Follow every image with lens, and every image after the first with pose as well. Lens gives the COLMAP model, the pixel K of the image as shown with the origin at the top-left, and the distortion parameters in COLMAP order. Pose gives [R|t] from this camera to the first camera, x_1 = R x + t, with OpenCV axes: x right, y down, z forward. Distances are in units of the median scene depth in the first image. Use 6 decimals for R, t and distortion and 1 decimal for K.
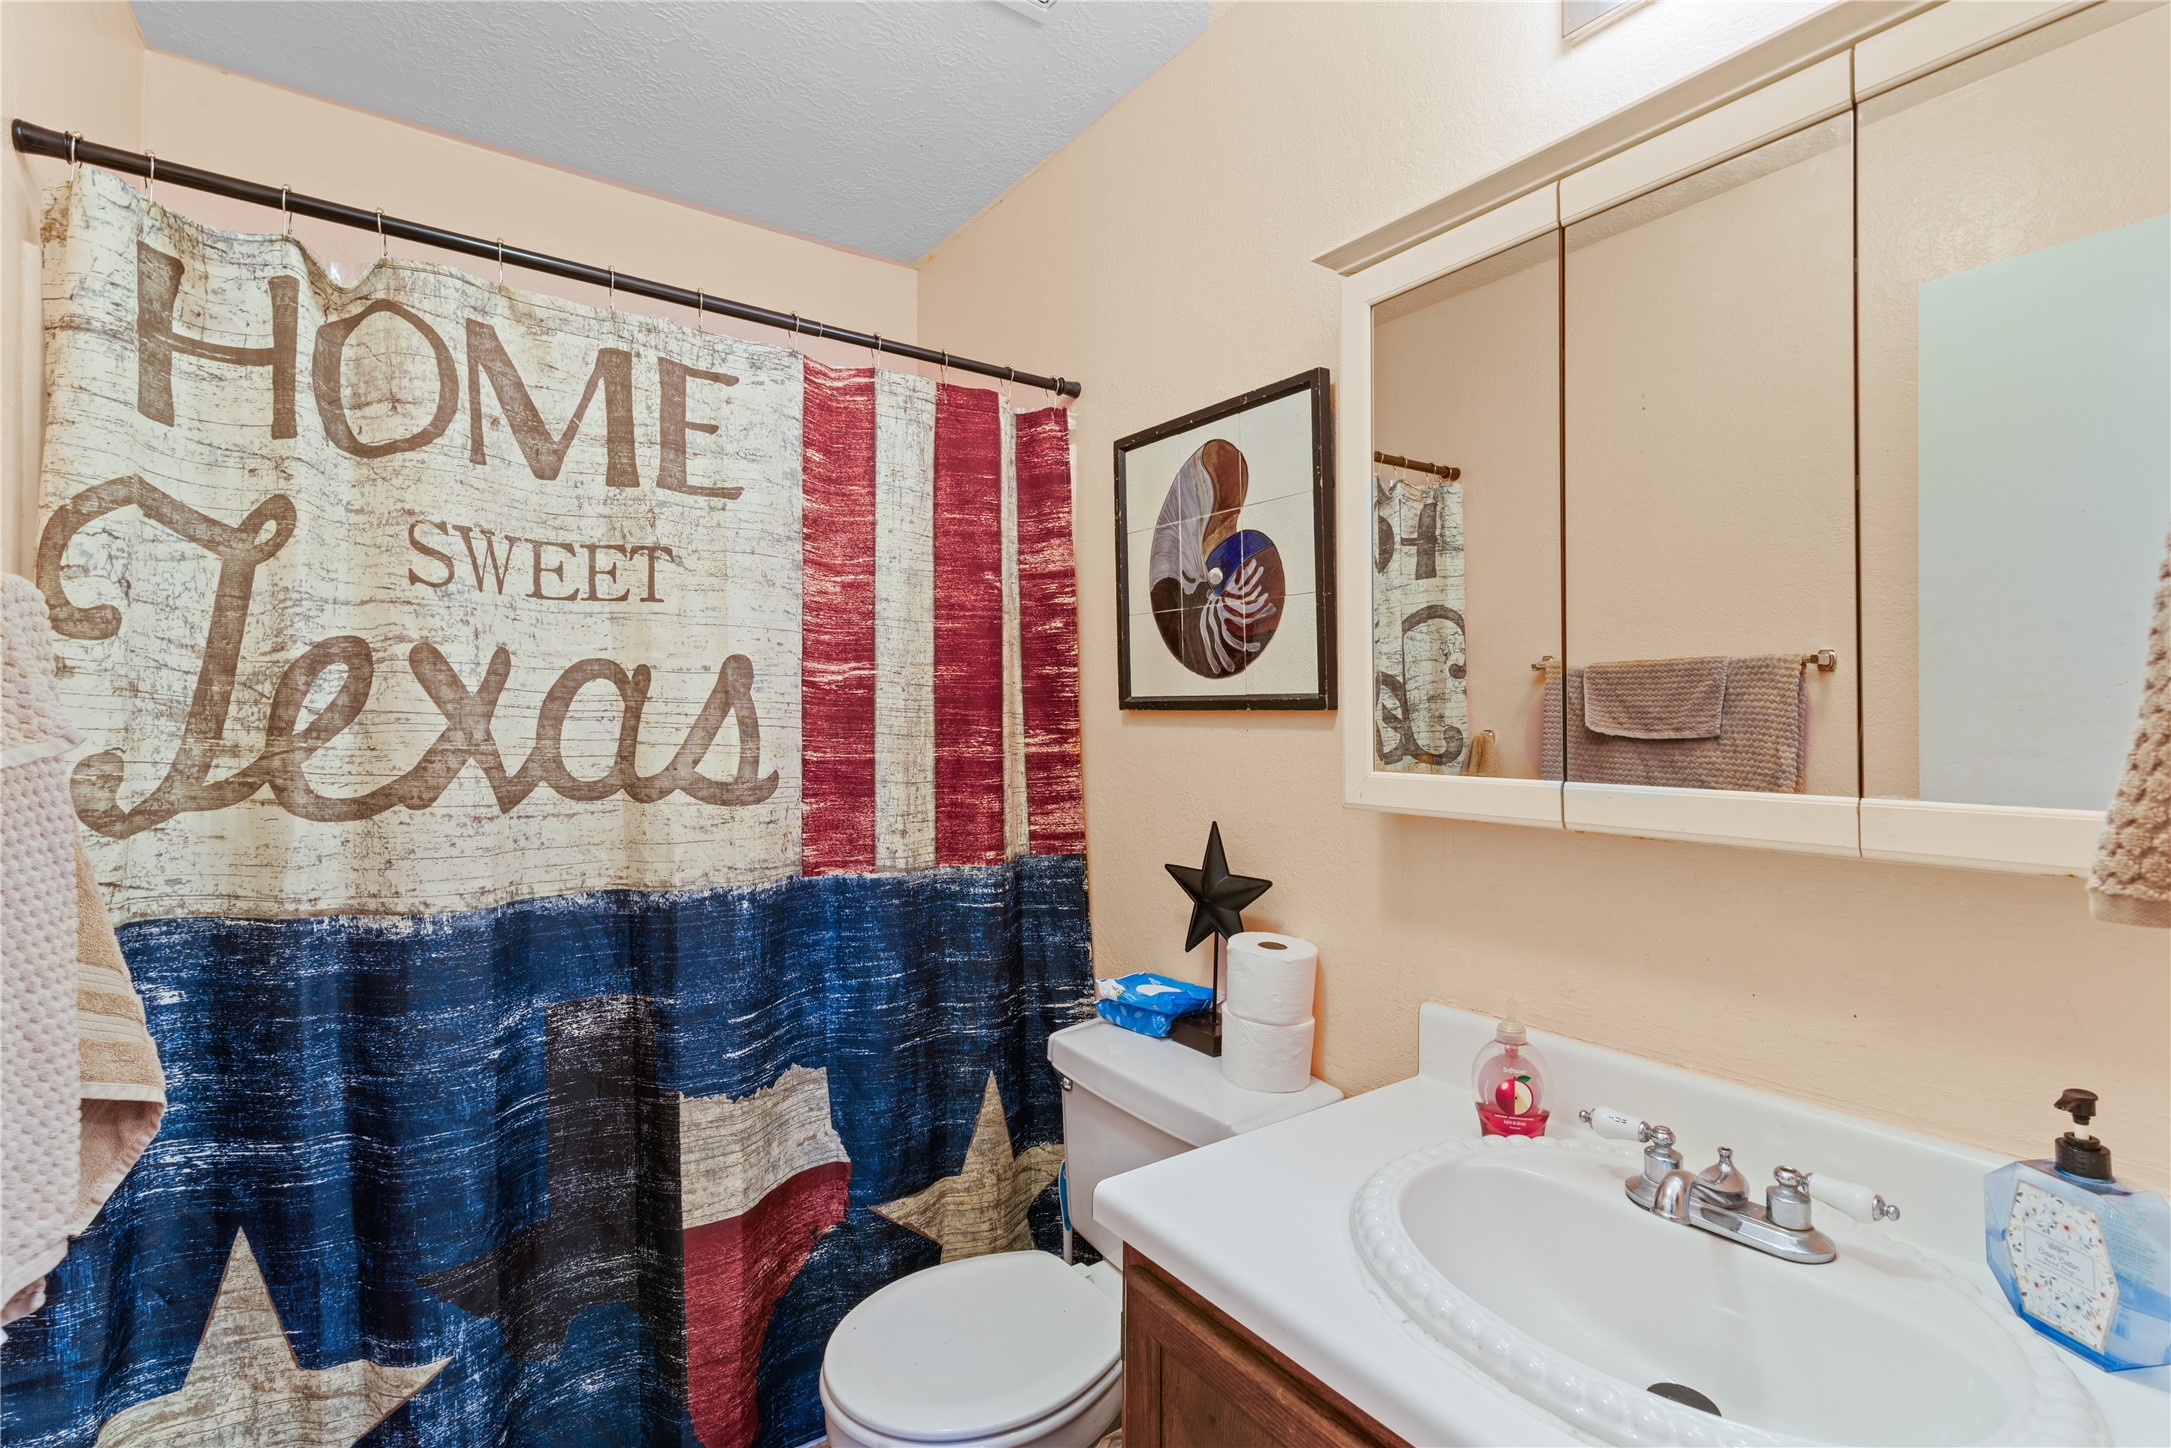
lens RADIAL K [[993.1, 0, 1087.4], [0, 993.1, 692.6], [0, 0, 1]] dist [0.014179, -0.000896]
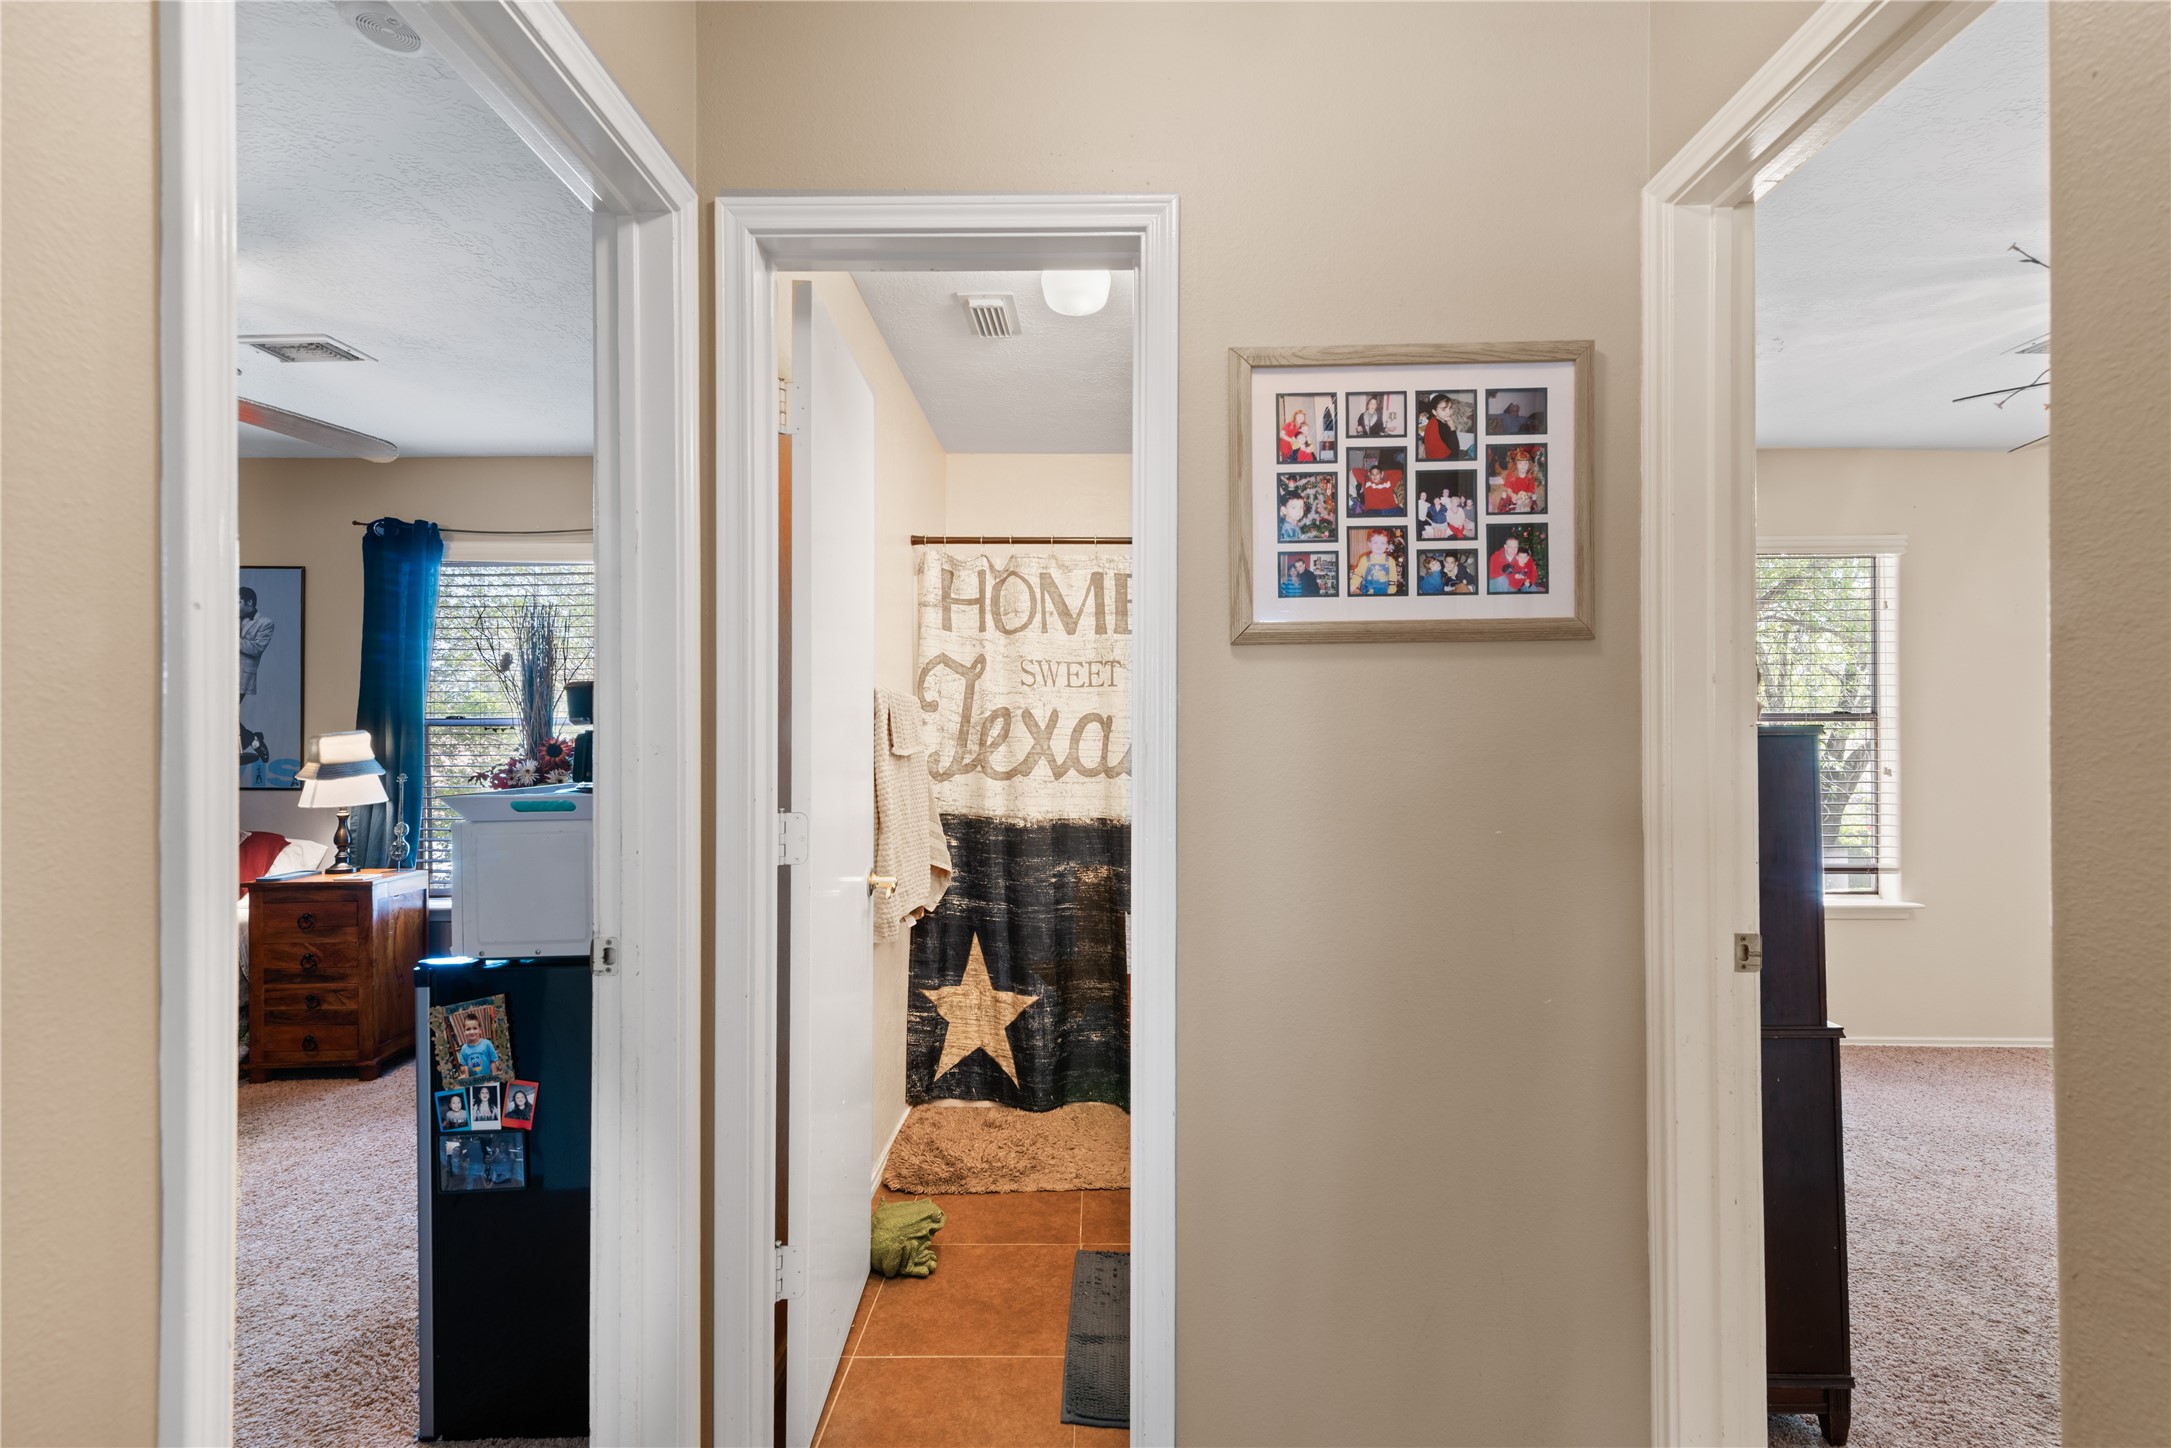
lens RADIAL K [[1024.0, 0, 1087.6], [0, 1024.0, 725.1], [0, 0, 1]] dist [0.020131, -0.000097]
pose [[0.801912, -0.009678, -0.597364, 0.975999], [0.014960, 0.999881, 0.003884, -0.018209], [0.597255, -0.012051, 0.801961, -0.945323]]
